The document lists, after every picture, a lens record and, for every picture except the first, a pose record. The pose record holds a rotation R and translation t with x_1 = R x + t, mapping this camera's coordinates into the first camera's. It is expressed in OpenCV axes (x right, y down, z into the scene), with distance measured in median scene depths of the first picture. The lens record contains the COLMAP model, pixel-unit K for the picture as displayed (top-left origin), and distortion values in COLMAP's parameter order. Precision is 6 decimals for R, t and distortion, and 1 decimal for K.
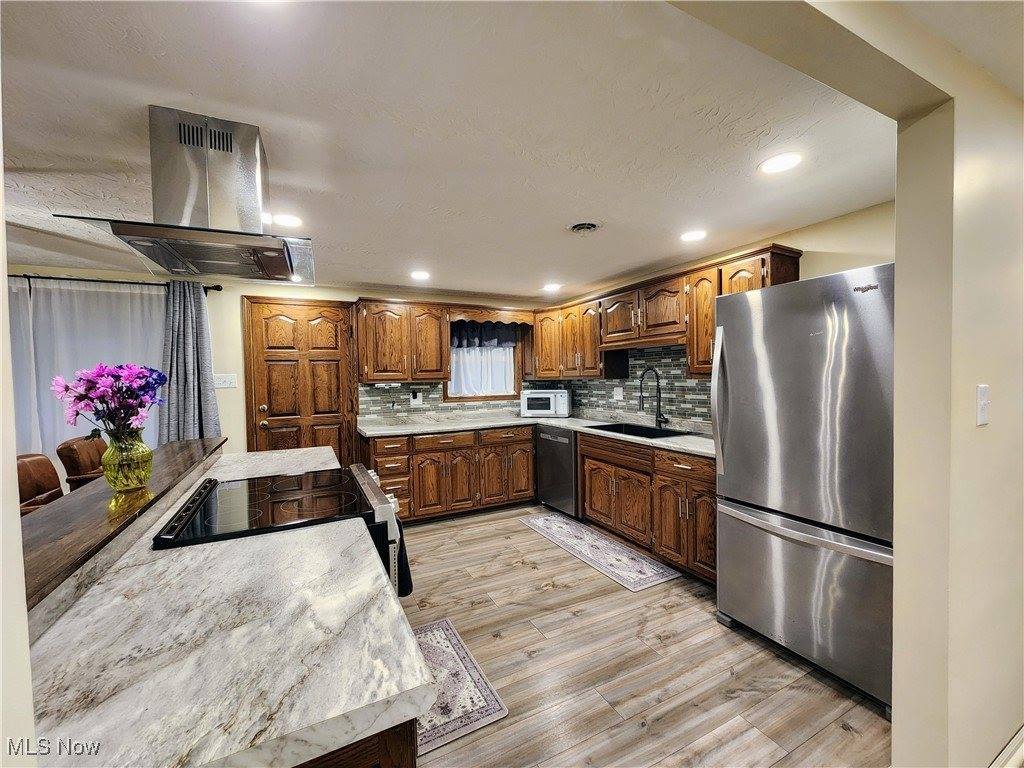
lens RADIAL K [[417.5, 0, 512.6], [0, 417.5, 383.7], [0, 0, 1]] dist [0.002404, 0.000418]
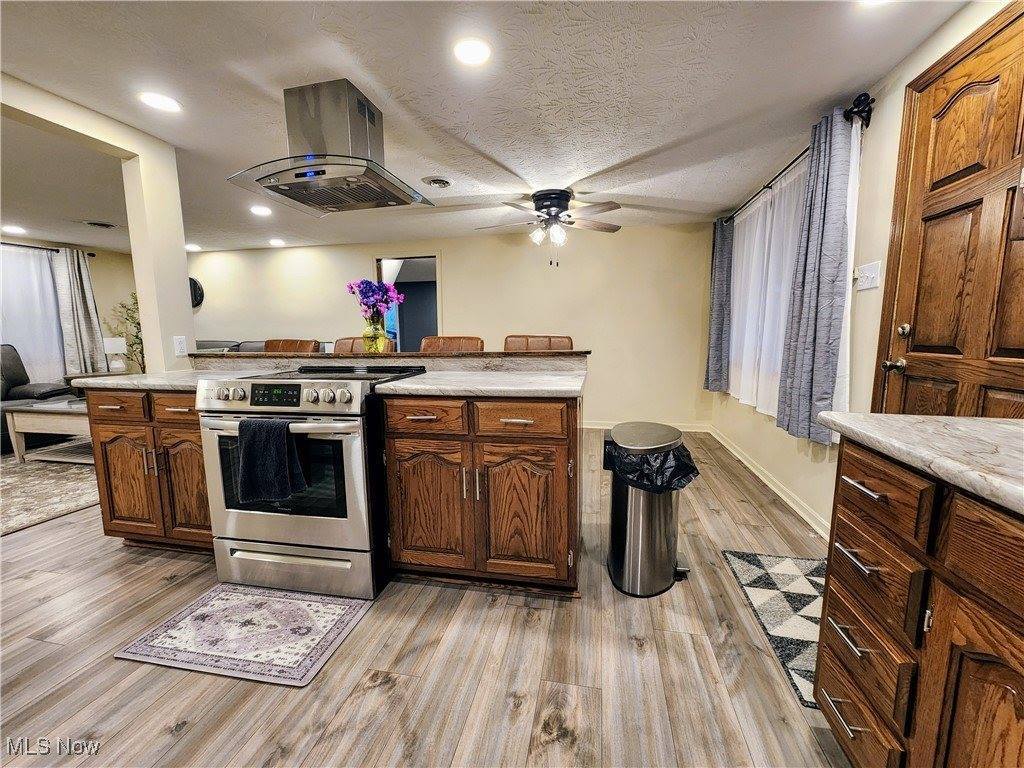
lens RADIAL K [[417.5, 0, 510.6], [0, 417.5, 384.8], [0, 0, 1]] dist [0.002404, 0.000418]
pose [[-0.624373, 0.123907, -0.771236, 0.034549], [0.005712, 0.988037, 0.154114, 0.045664], [0.781105, 0.091819, -0.617611, 0.971192]]
